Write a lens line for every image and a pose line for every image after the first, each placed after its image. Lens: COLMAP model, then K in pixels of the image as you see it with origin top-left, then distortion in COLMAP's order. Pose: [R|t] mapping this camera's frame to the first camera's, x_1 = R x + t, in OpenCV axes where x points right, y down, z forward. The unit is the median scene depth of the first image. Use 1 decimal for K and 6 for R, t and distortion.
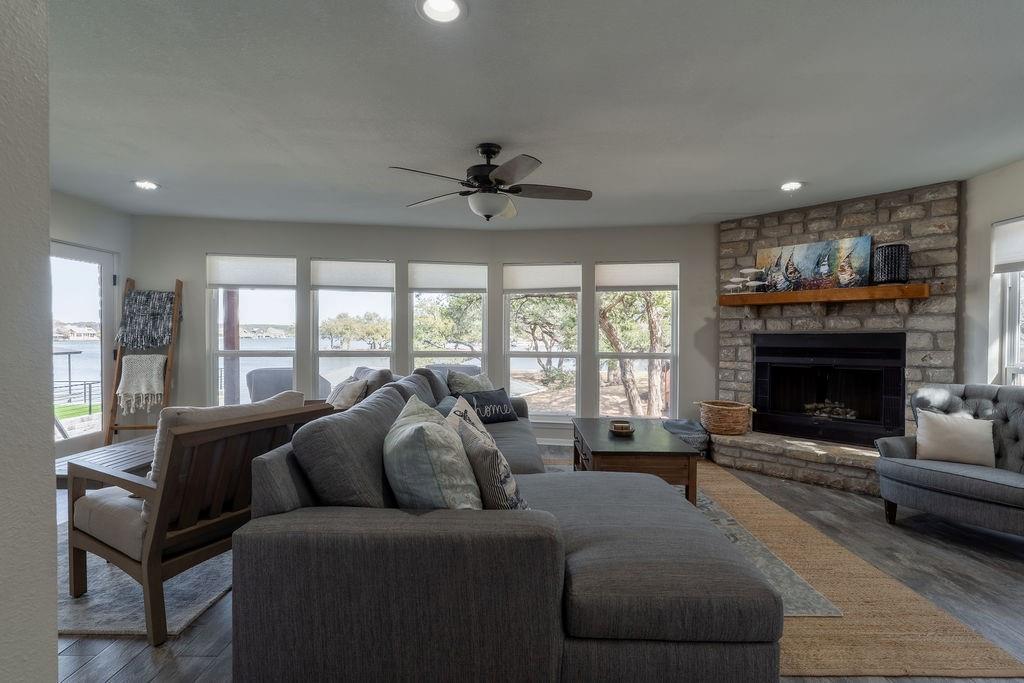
lens RADIAL K [[478.3, 0, 515.3], [0, 478.3, 343.9], [0, 0, 1]] dist [0.001440, 0.000973]
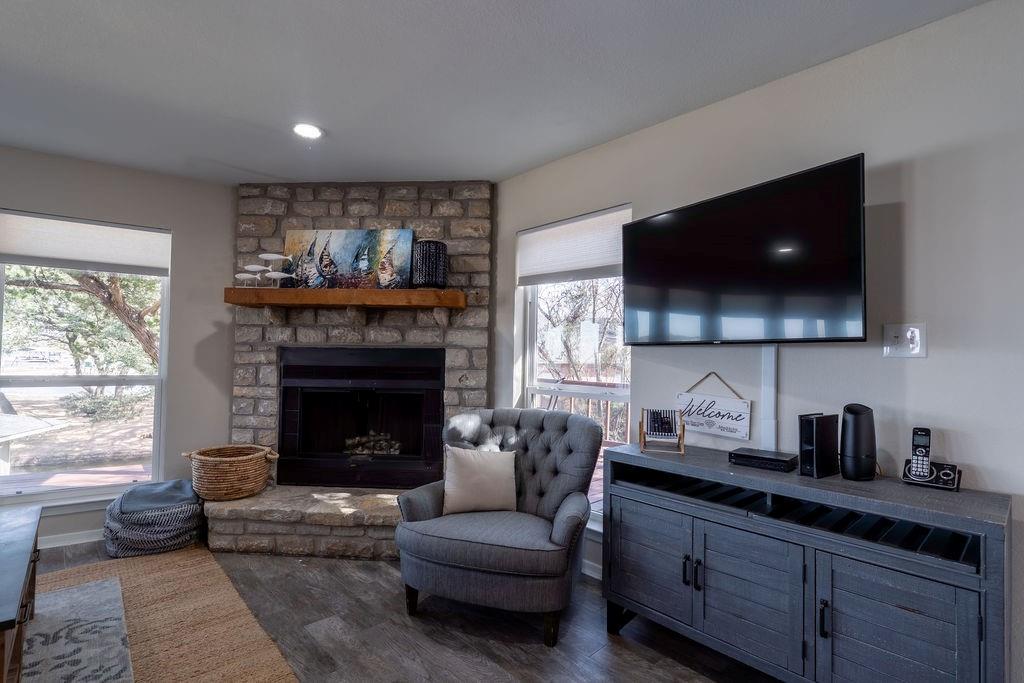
lens RADIAL K [[478.3, 0, 508.9], [0, 478.3, 341.5], [0, 0, 1]] dist [0.001440, 0.000973]
pose [[0.733825, 0.029943, 0.678678, 0.318271], [-0.004211, 0.999209, -0.039533, -0.002846], [-0.679325, 0.026152, 0.733371, 0.297210]]
